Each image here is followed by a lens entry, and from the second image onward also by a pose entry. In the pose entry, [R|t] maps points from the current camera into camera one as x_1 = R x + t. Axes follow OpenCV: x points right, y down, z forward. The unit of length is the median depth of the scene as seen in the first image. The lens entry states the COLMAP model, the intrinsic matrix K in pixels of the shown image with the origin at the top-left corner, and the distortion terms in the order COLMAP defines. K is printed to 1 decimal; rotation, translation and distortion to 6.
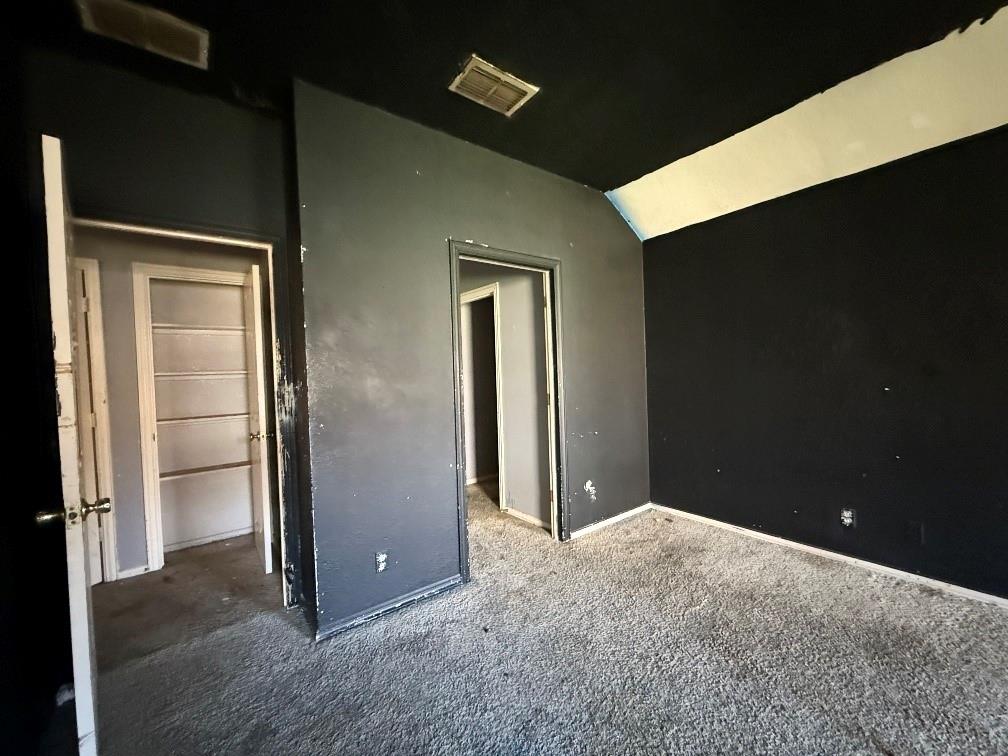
lens RADIAL K [[401.6, 0, 501.7], [0, 401.6, 378.3], [0, 0, 1]] dist [-0.000059, -0.000312]
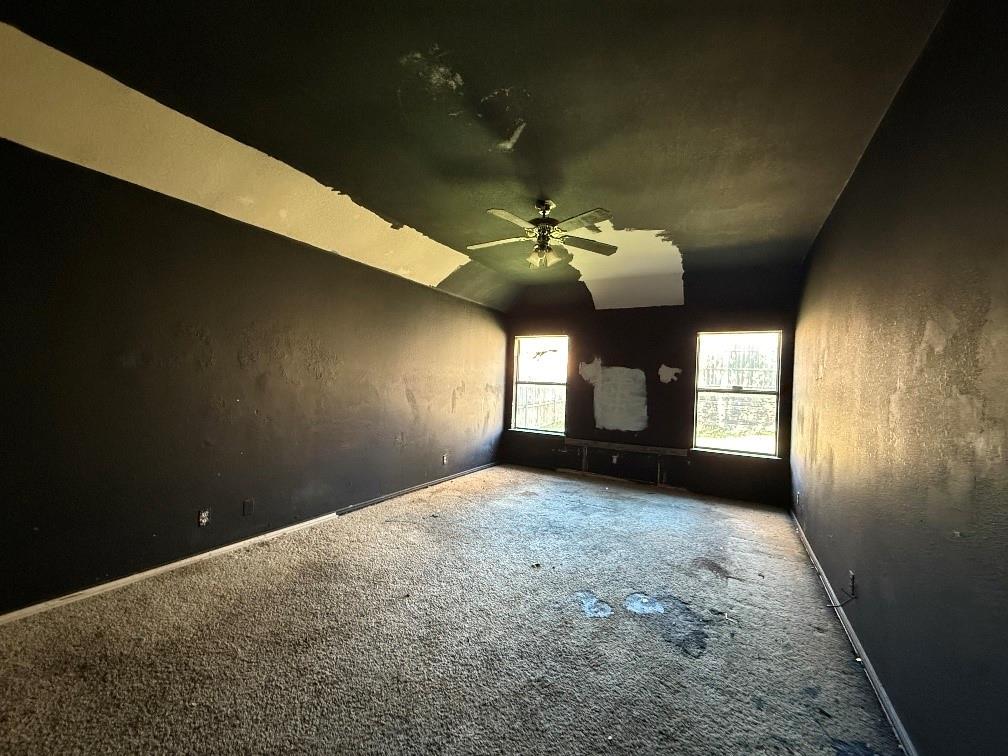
lens RADIAL K [[401.6, 0, 501.7], [0, 401.6, 378.3], [0, 0, 1]] dist [-0.000059, -0.000312]
pose [[-0.401540, 0.024752, 0.915507, -0.486158], [-0.009590, 0.999466, -0.031228, -0.009249], [-0.915791, -0.021319, -0.401089, 0.703441]]
